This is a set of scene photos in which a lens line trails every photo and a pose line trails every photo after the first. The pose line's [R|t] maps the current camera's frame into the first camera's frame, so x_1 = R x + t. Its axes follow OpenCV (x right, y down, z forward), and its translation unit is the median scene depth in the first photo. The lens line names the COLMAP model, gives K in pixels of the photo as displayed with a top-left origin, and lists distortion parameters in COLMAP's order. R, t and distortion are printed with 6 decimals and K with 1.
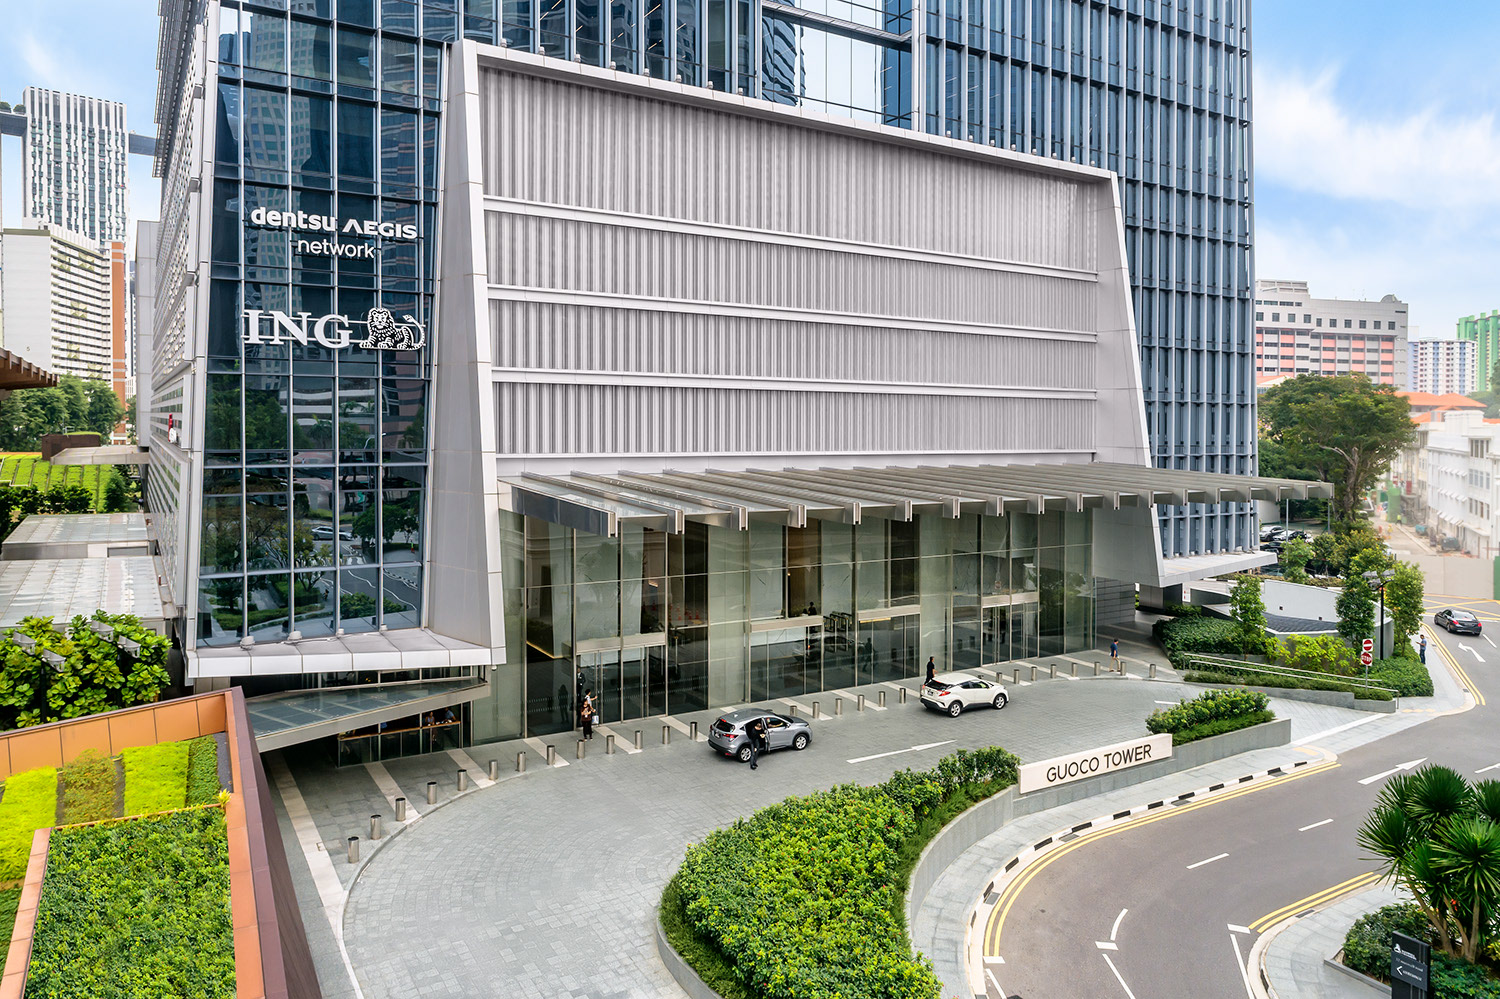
lens RADIAL K [[1019.7, 0, 747.8], [0, 1019.7, 444.9], [0, 0, 1]] dist [0.001168, -0.000222]
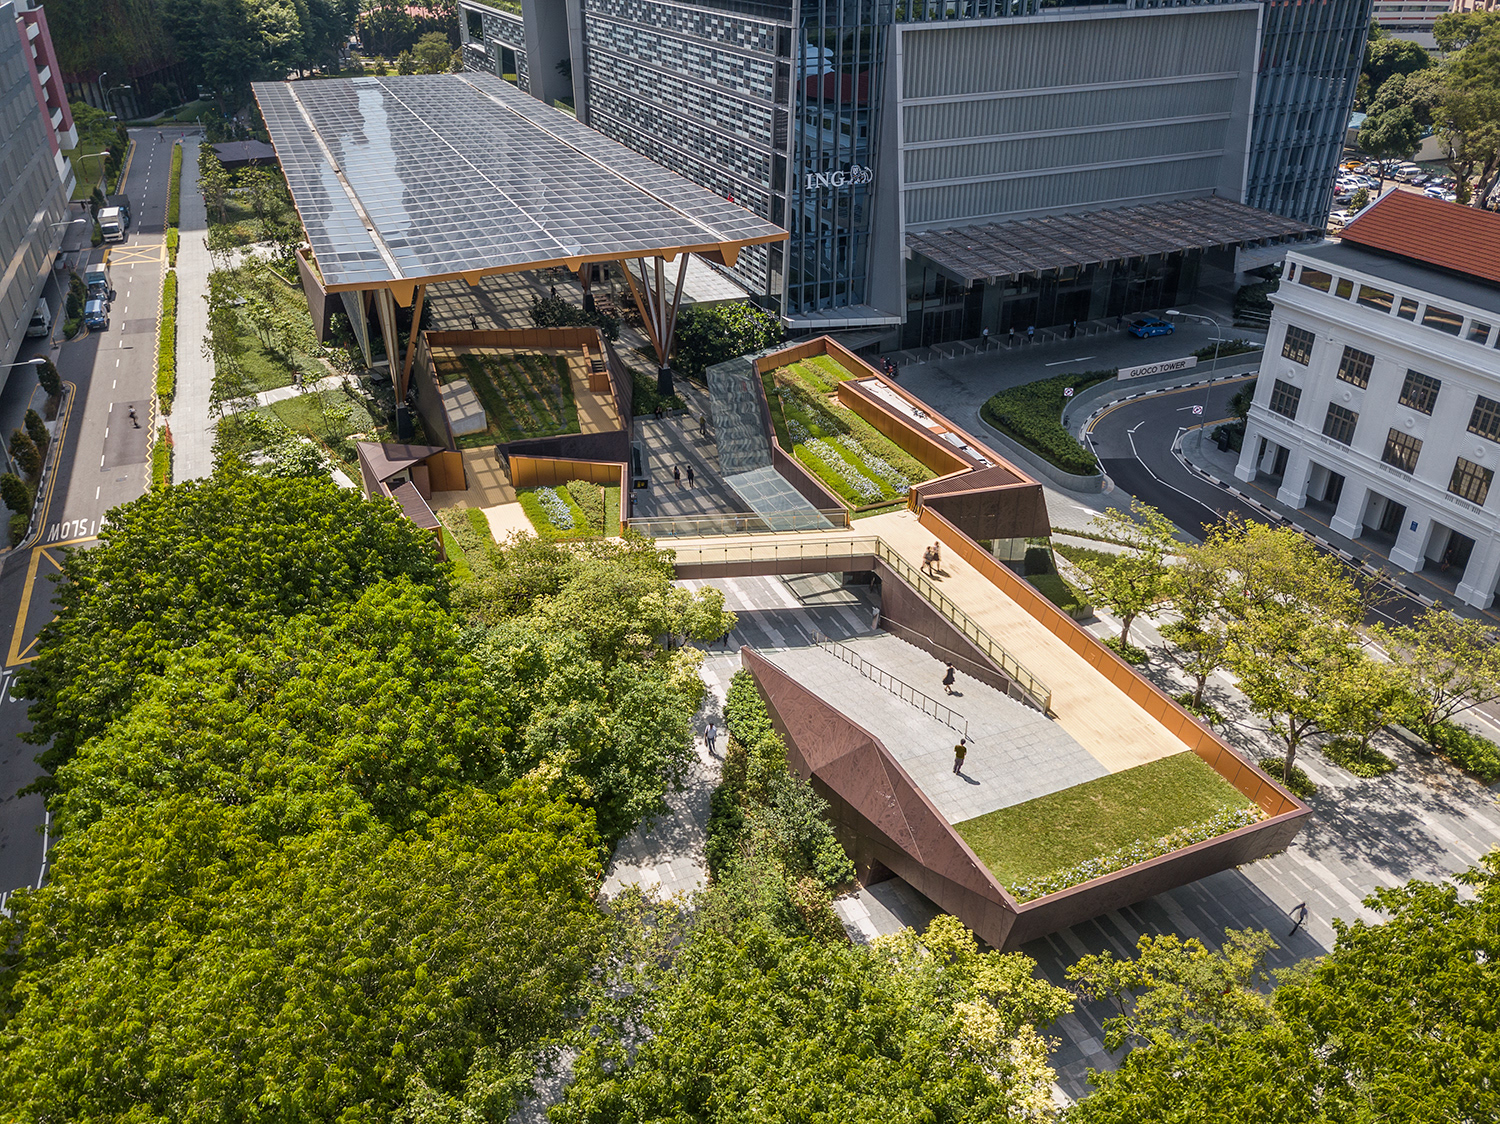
lens RADIAL K [[1149.4, 0, 750.0], [0, 1149.4, 562.0], [0, 0, 1]] dist [0.052716, -0.000960]
pose [[0.989038, 0.056201, -0.136551, -0.194823], [0.015624, 0.879722, 0.475231, -0.588147], [0.146836, -0.472155, 0.869200, -1.689564]]
